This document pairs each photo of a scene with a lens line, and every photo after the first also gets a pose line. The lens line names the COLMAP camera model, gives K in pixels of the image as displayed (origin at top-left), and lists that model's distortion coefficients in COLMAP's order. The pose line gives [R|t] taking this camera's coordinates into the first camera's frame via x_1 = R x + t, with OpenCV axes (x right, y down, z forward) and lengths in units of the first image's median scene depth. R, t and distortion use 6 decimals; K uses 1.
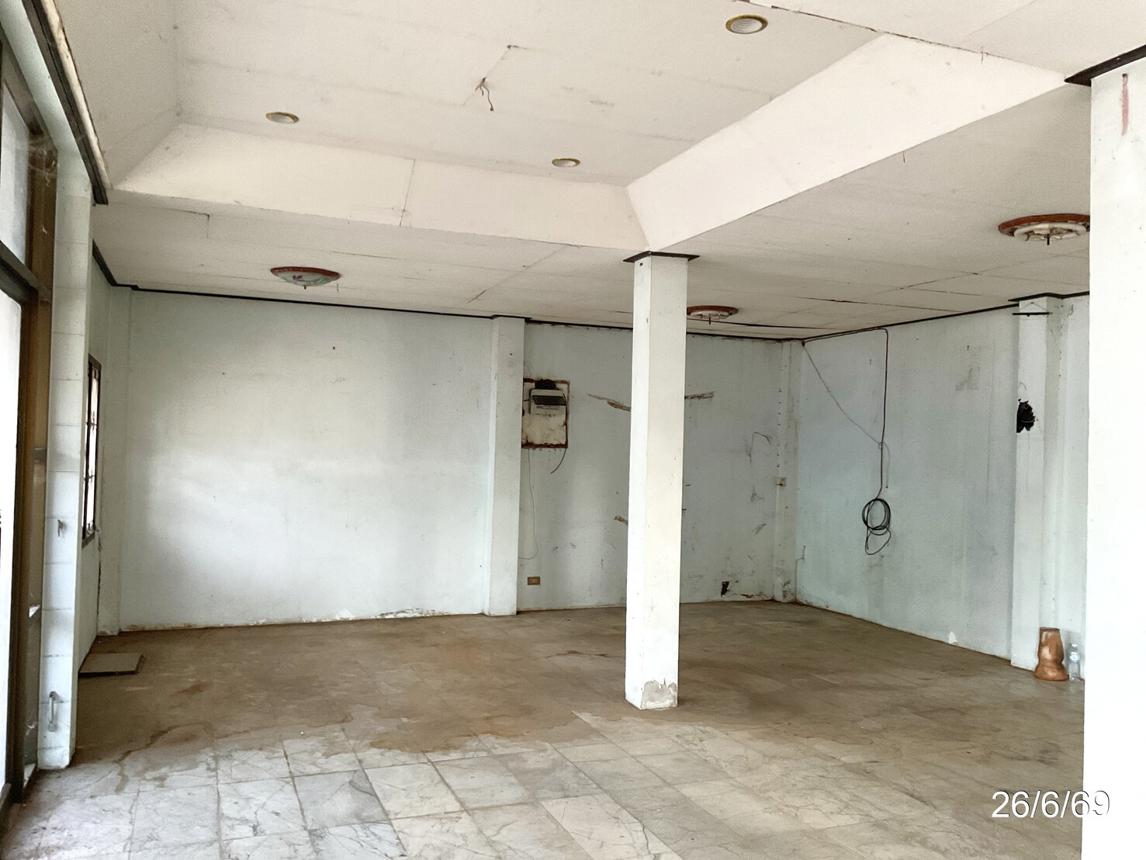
lens RADIAL K [[962.8, 0, 571.7], [0, 962.8, 432.9], [0, 0, 1]] dist [0.089144, -0.012453]
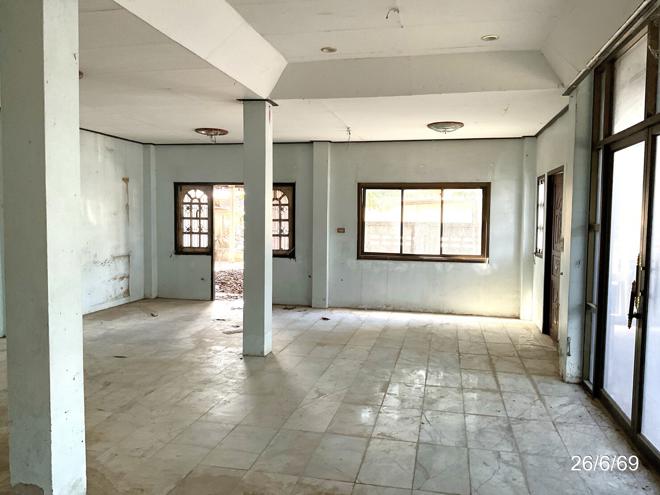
lens RADIAL K [[554.5, 0, 329.2], [0, 554.5, 248.2], [0, 0, 1]] dist [0.089144, -0.012453]
pose [[-0.831216, -0.070451, 0.551467, -0.550015], [-0.042595, 0.997093, 0.063177, 0.014426], [-0.554315, 0.029024, -0.831801, 1.824439]]
